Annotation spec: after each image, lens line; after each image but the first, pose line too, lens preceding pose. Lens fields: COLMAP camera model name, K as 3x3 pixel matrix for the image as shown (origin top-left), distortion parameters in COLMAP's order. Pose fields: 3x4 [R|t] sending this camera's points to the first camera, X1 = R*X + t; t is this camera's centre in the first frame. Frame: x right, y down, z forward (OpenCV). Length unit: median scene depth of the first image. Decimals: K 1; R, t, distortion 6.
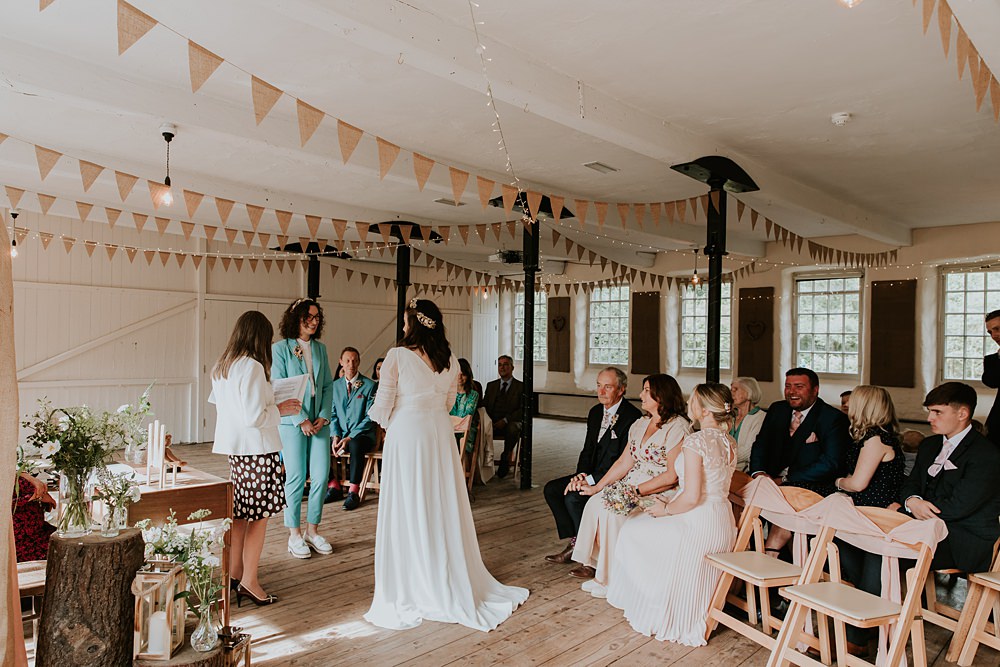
lens RADIAL K [[674.1, 0, 503.5], [0, 674.1, 337.0], [0, 0, 1]] dist [-0.007788, -0.002230]
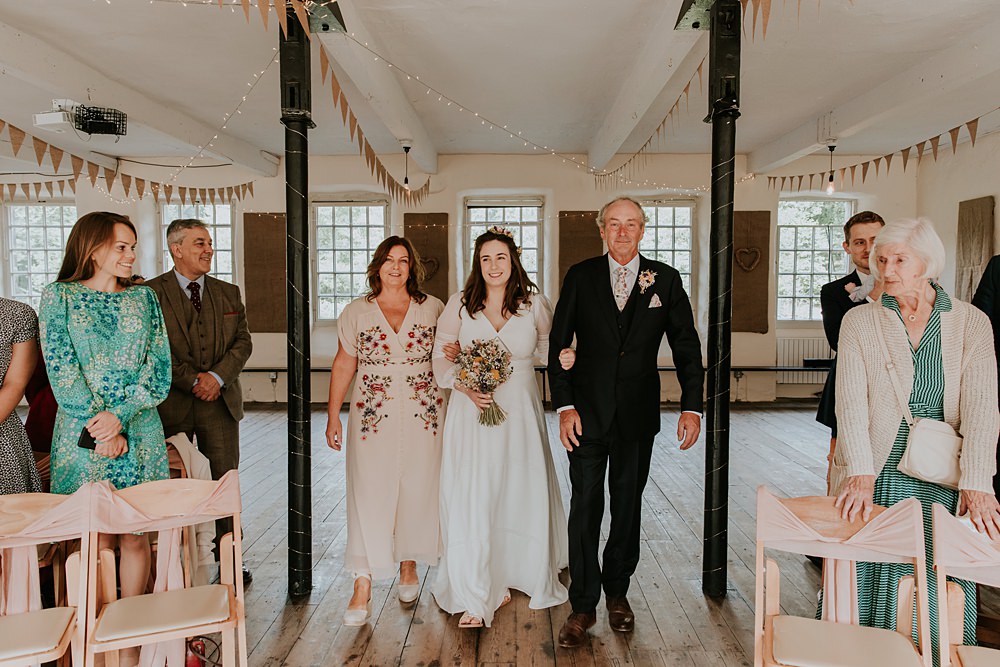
lens RADIAL K [[705.2, 0, 495.0], [0, 705.2, 327.2], [0, 0, 1]] dist [-0.008002, -0.000170]
pose [[0.732032, -0.051924, 0.679289, -0.134551], [0.009372, 0.997765, 0.066168, 0.005241], [-0.681206, -0.042070, 0.730882, 0.372378]]
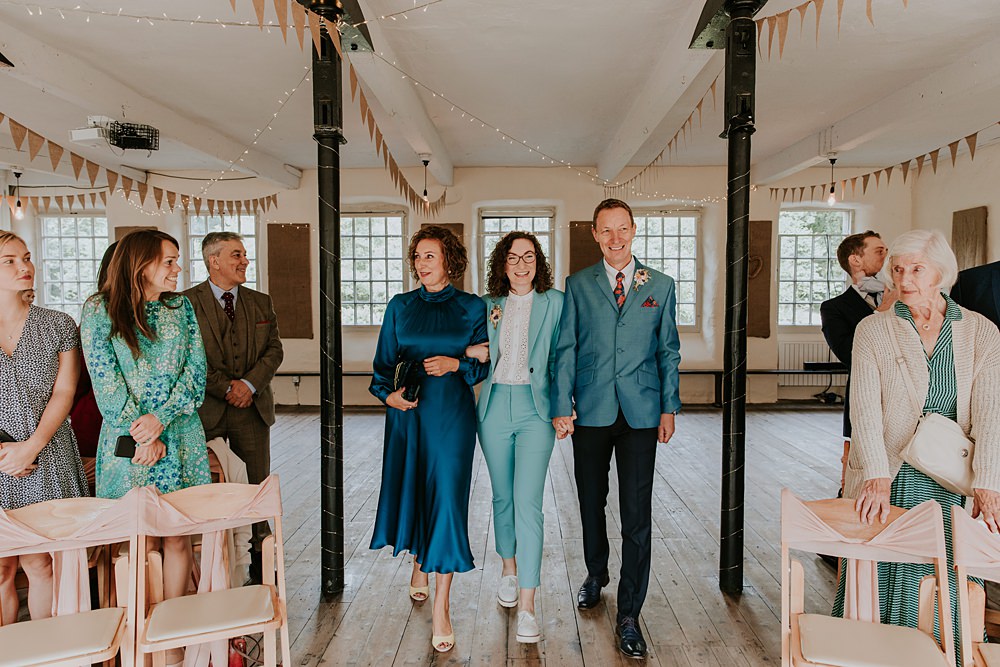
lens RADIAL K [[674.1, 0, 503.5], [0, 674.1, 331.2], [0, 0, 1]] dist [-0.007788, -0.002230]
pose [[0.730874, -0.053546, 0.680409, -0.139205], [0.011811, 0.997761, 0.065834, 0.003596], [-0.682410, -0.040081, 0.729870, 0.379116]]
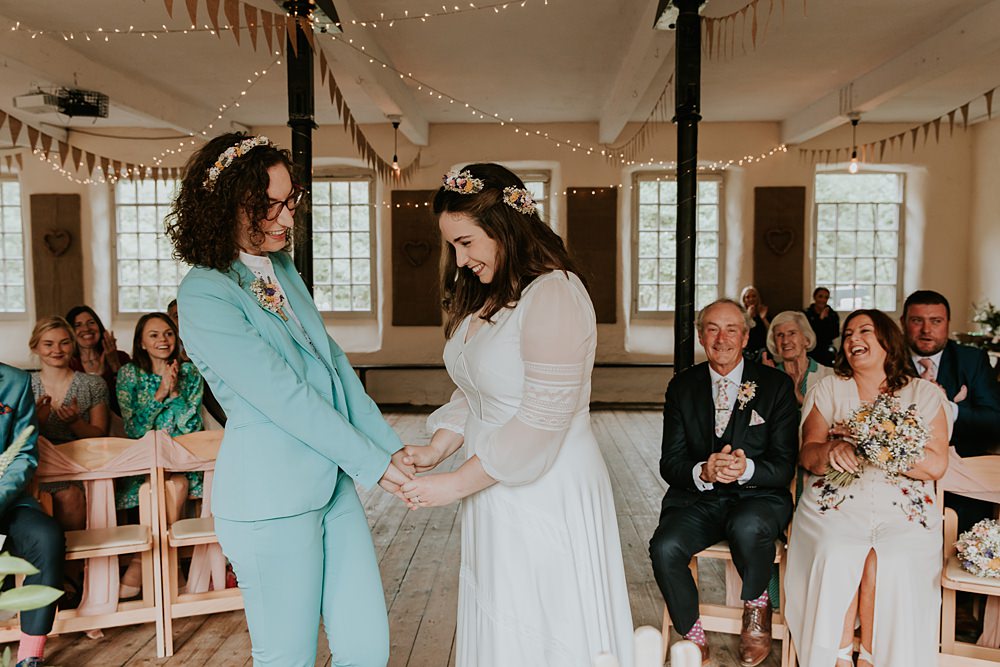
lens RADIAL K [[926.4, 0, 498.6], [0, 926.4, 332.7], [0, 0, 1]] dist [-0.002273, 0.000000]
pose [[0.736833, -0.058685, 0.673522, -0.223253], [0.012922, 0.997266, 0.072756, 0.004209], [-0.675951, -0.044906, 0.735577, 0.259651]]
